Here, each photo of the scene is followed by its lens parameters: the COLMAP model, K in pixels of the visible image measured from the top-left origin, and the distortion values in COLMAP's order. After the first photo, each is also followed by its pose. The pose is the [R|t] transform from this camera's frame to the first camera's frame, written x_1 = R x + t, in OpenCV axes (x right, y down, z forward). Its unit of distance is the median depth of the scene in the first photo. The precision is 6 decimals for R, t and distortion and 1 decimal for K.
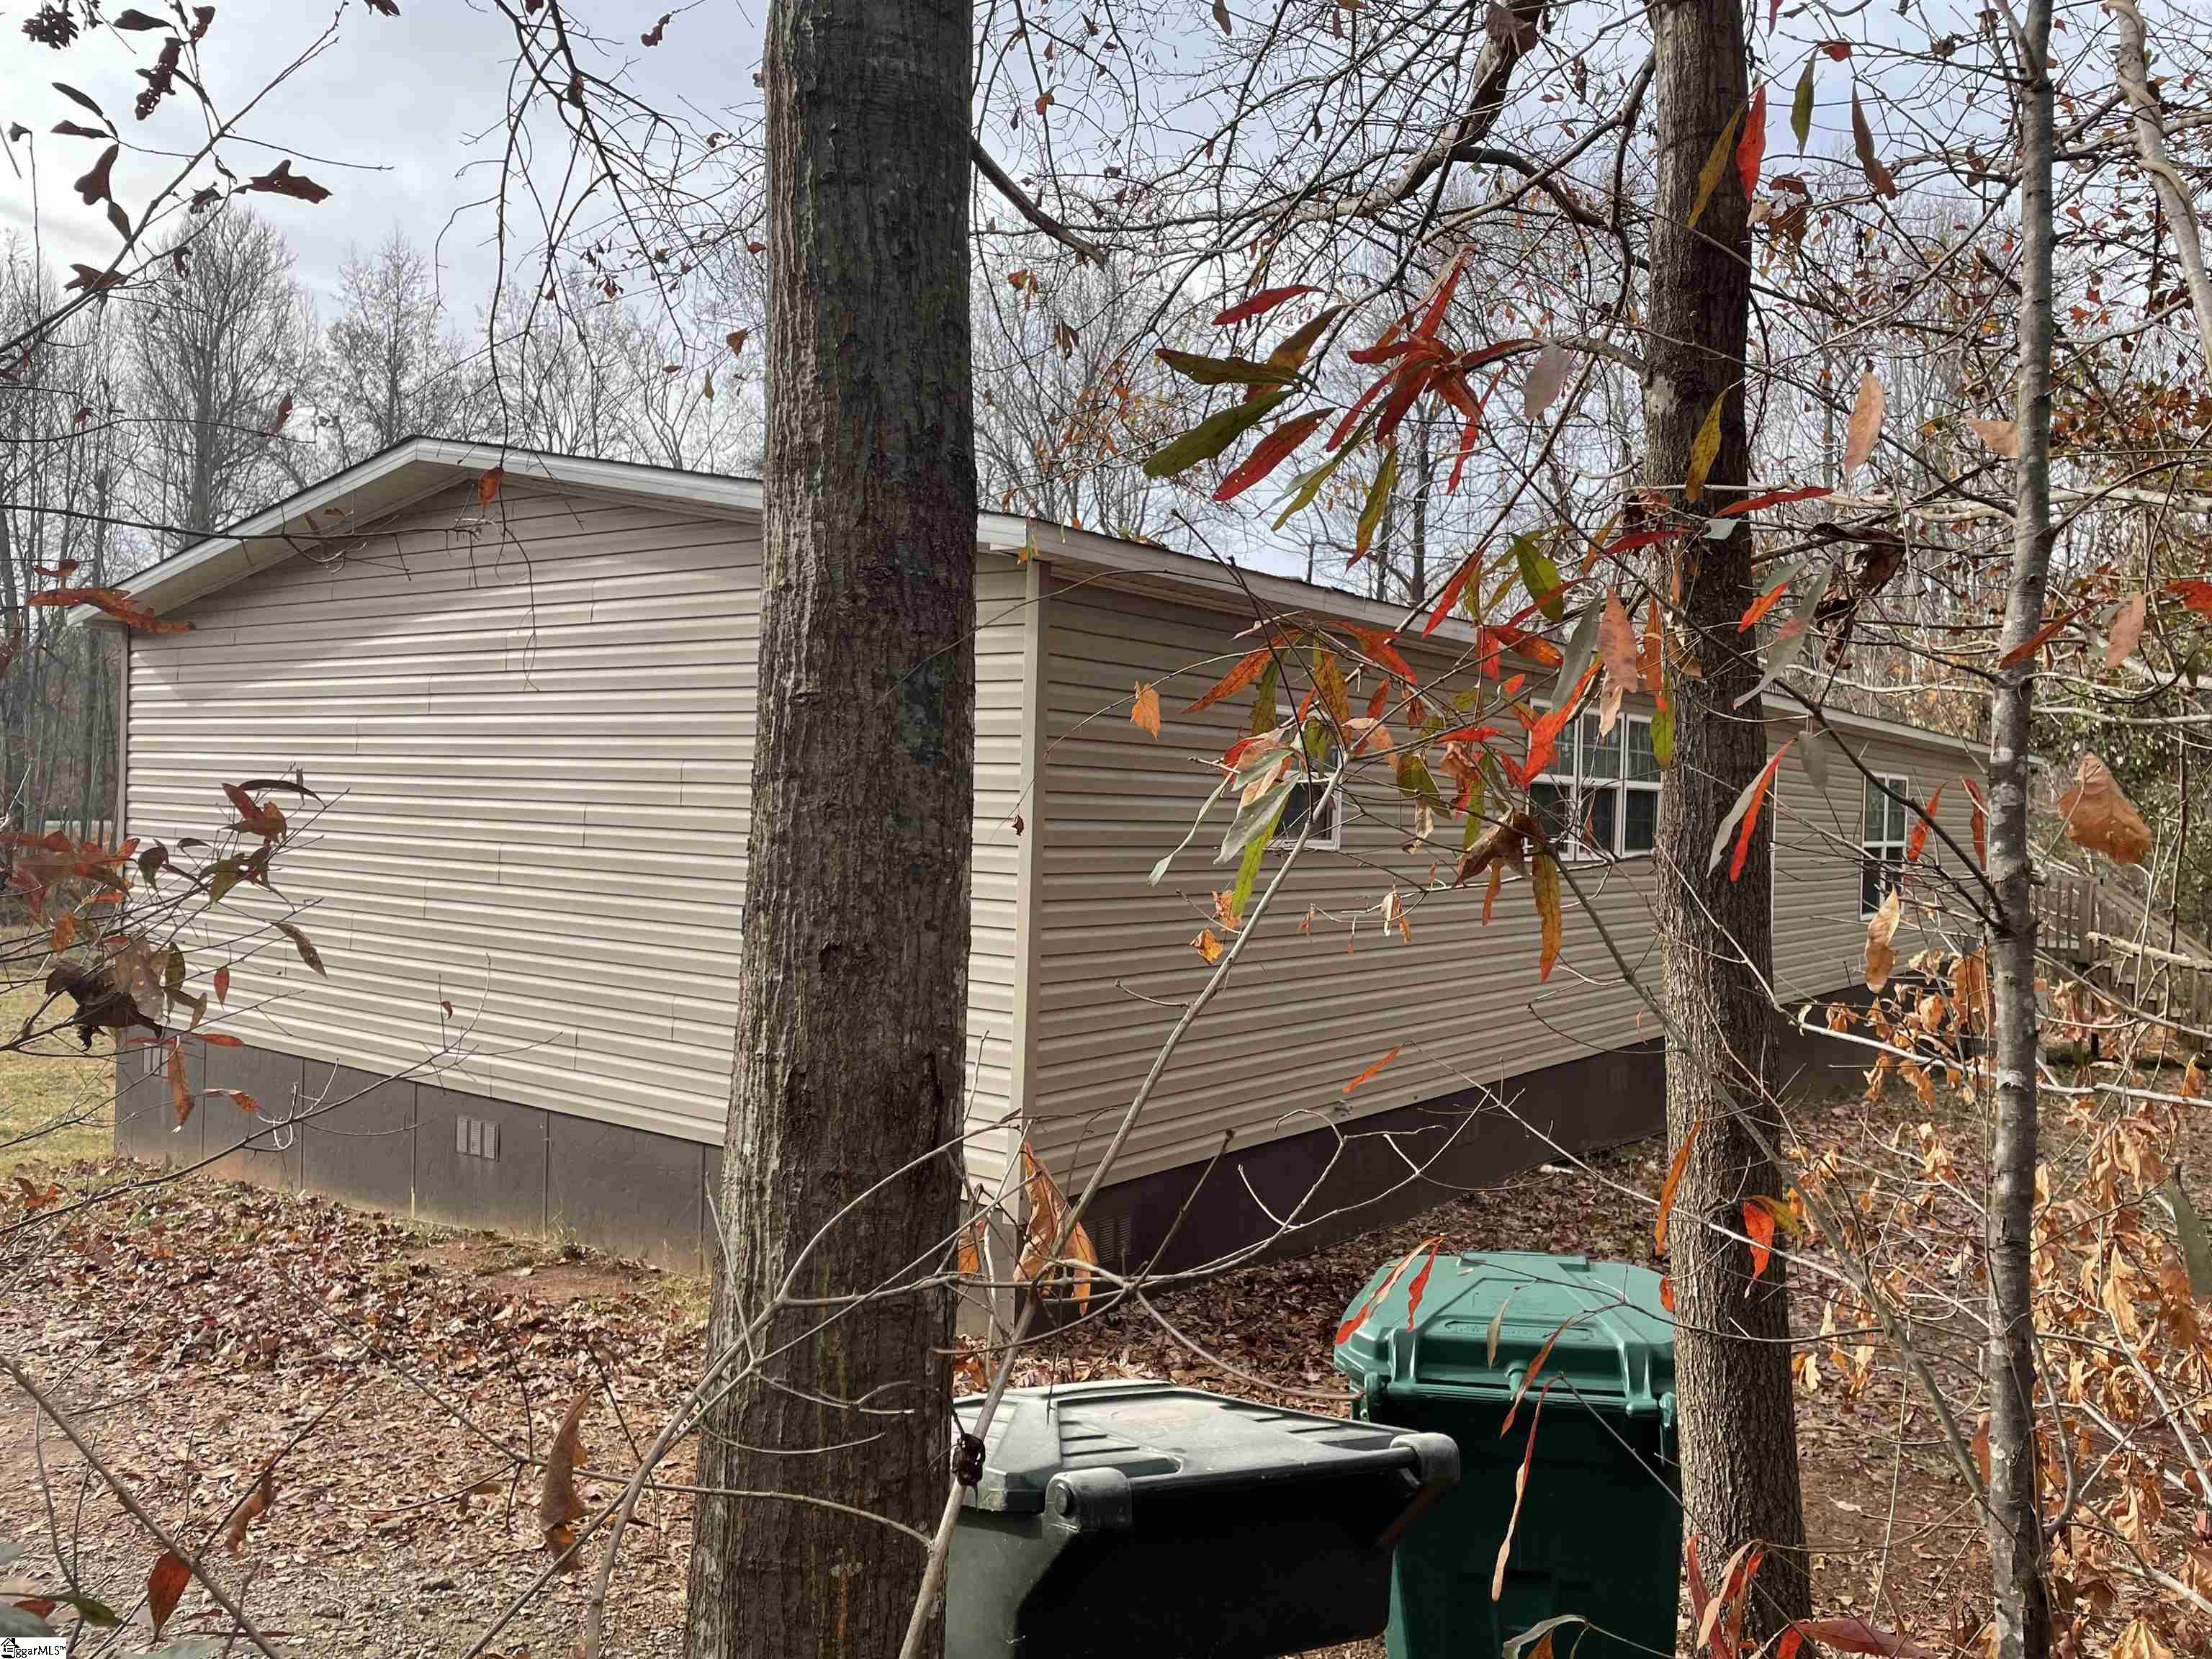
lens RADIAL K [[1684.5, 0, 1119.0], [0, 1684.5, 782.3], [0, 0, 1]] dist [0.052426, -0.008170]
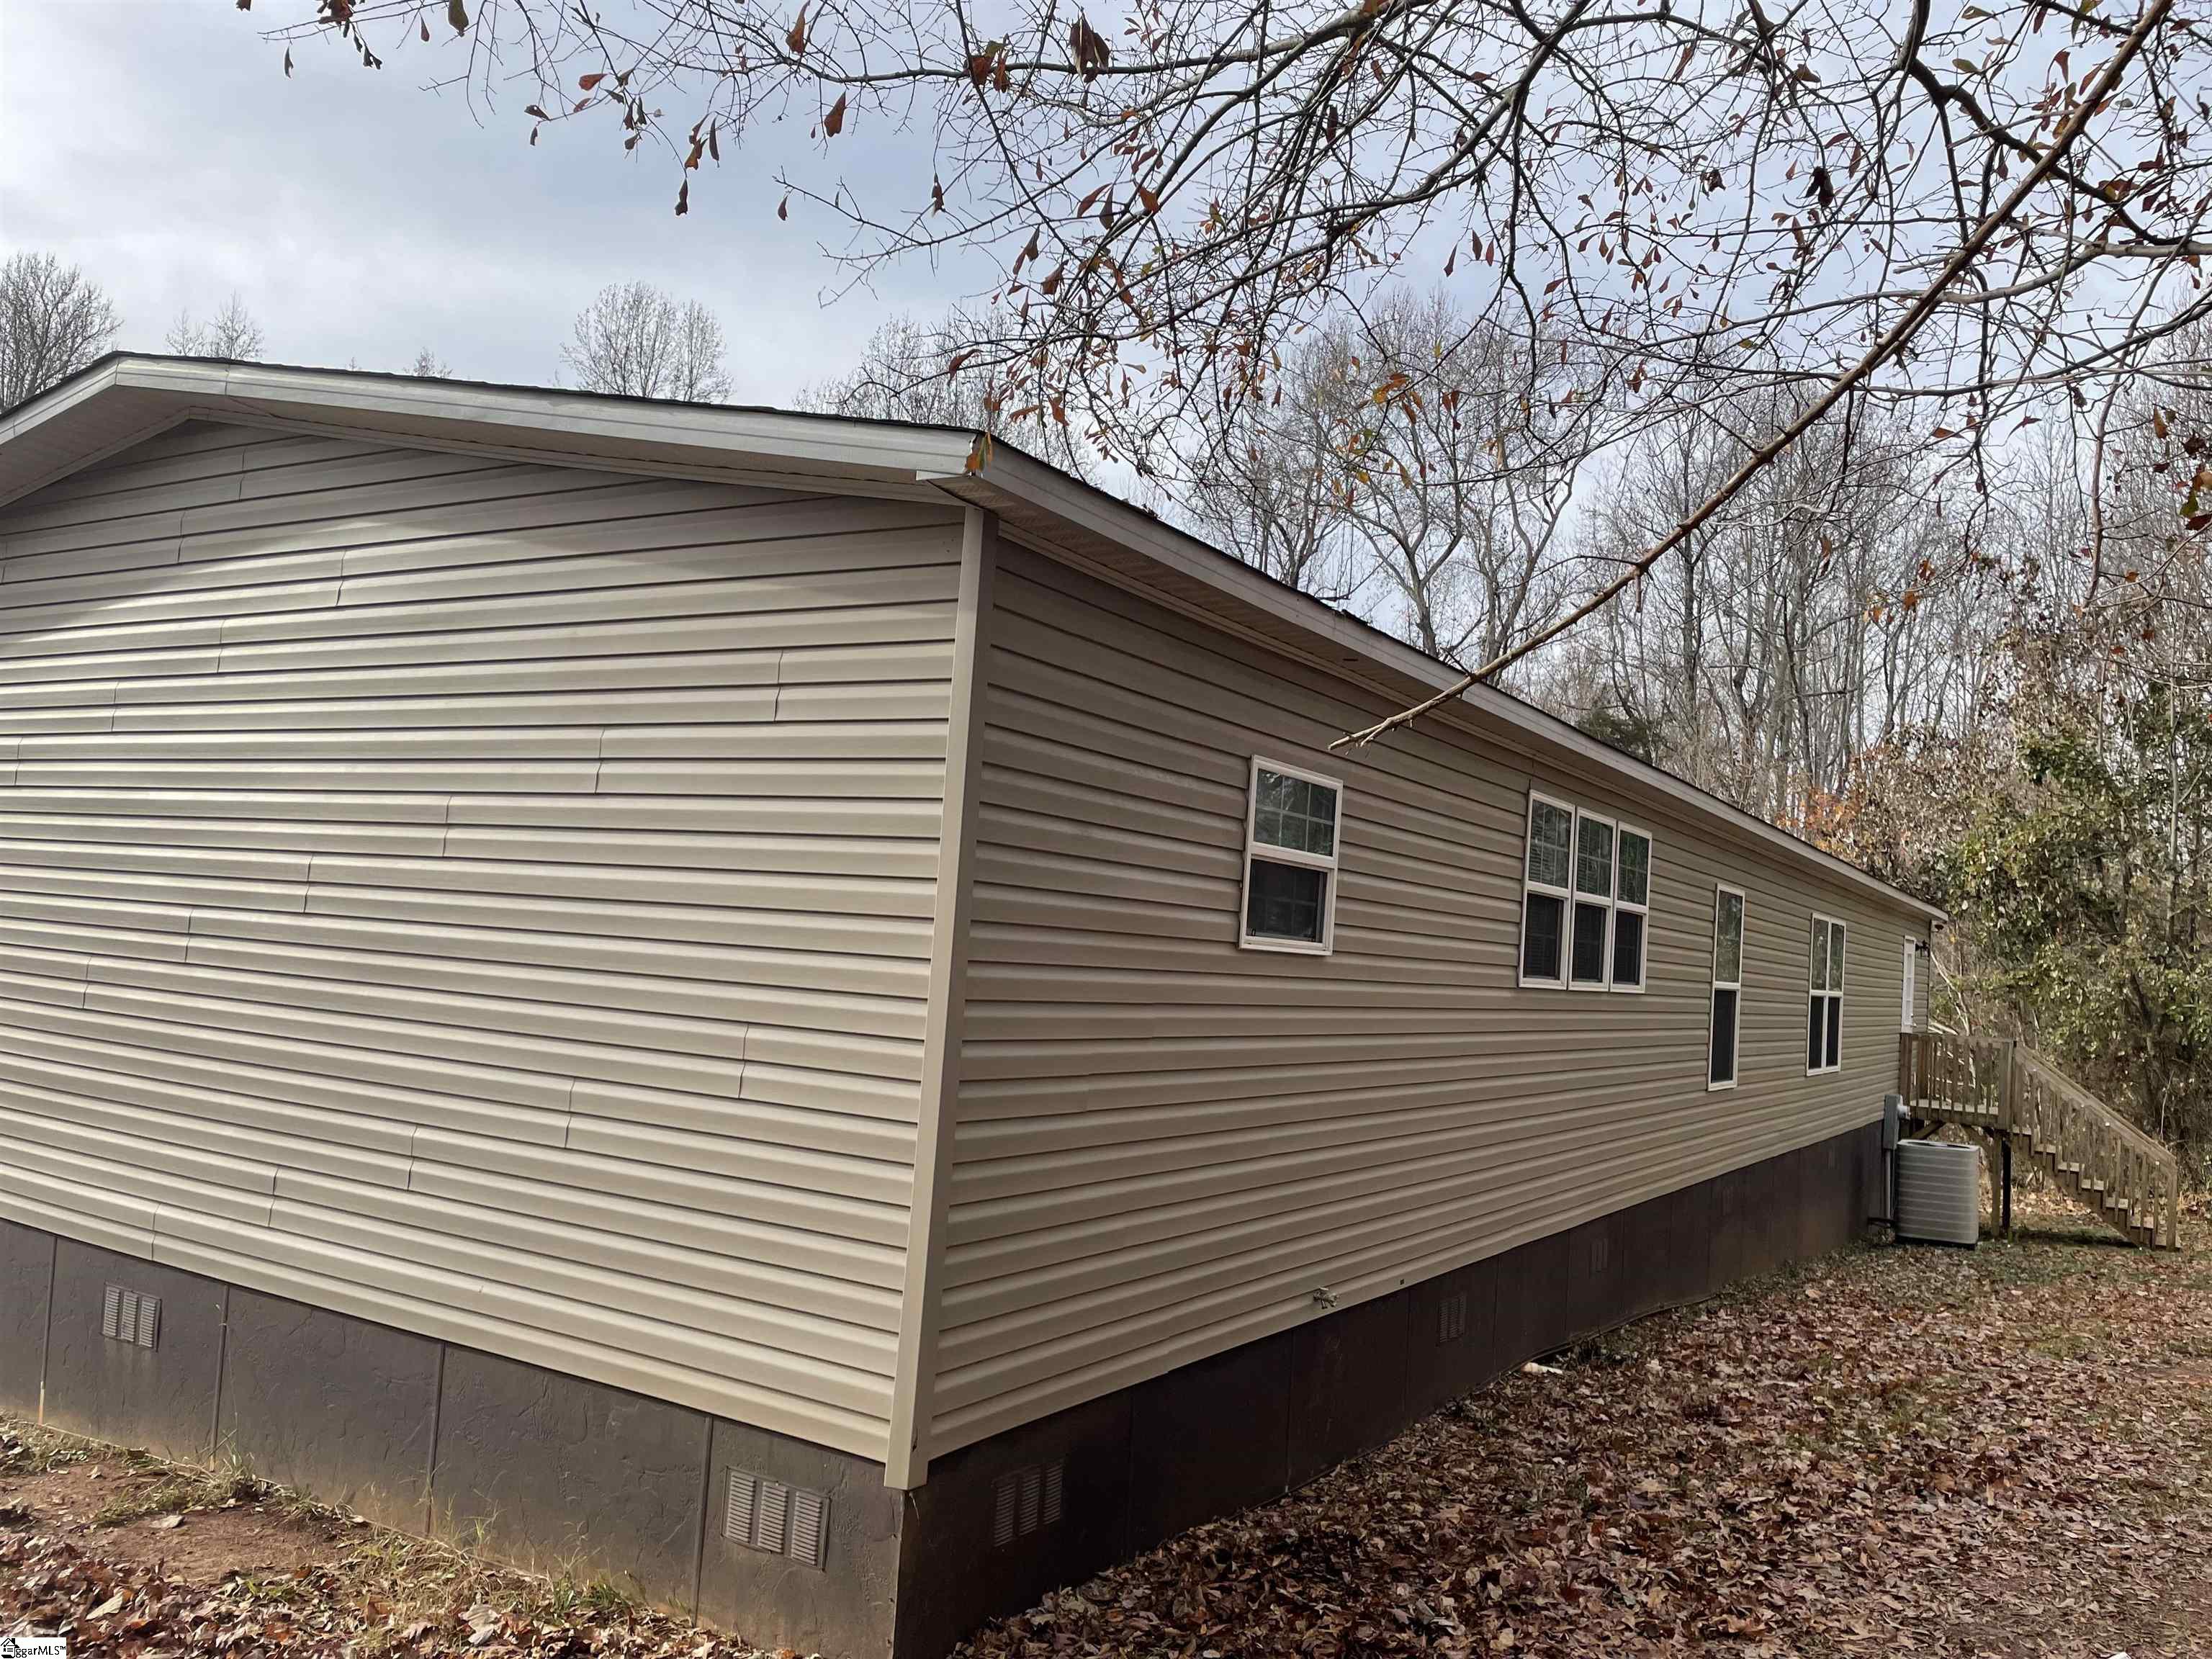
lens RADIAL K [[1617.5, 0, 1106.0], [0, 1617.5, 829.5], [0, 0, 1]] dist [0.044187, -0.035079]
pose [[0.994748, 0.044773, 0.092038, -0.042842], [-0.039198, 0.997336, -0.061511, 0.031878], [-0.094547, 0.057580, 0.993854, 0.276983]]
